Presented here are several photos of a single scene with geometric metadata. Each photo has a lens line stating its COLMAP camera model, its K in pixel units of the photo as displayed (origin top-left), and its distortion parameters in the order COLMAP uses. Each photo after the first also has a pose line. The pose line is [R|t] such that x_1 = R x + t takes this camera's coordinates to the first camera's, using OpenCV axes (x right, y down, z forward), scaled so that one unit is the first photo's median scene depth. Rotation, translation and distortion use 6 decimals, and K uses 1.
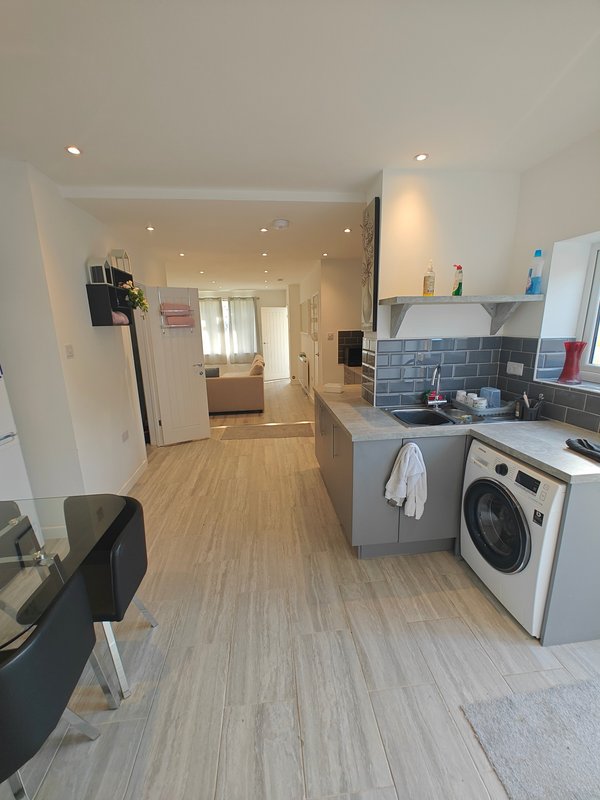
lens RADIAL K [[335.6, 0, 301.0], [0, 335.6, 402.3], [0, 0, 1]] dist [0.026336, 0.001461]
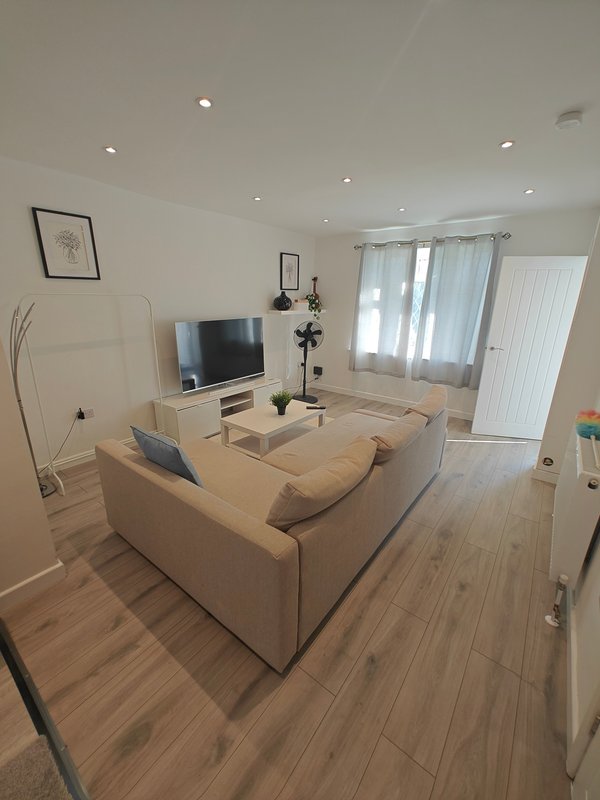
lens RADIAL K [[335.6, 0, 299.1], [0, 335.6, 400.3], [0, 0, 1]] dist [0.026336, 0.001461]
pose [[0.725988, 0.239486, -0.644662, 0.002782], [-0.185510, 0.970854, 0.151750, -0.131836], [0.662214, 0.009423, 0.749255, 0.527397]]
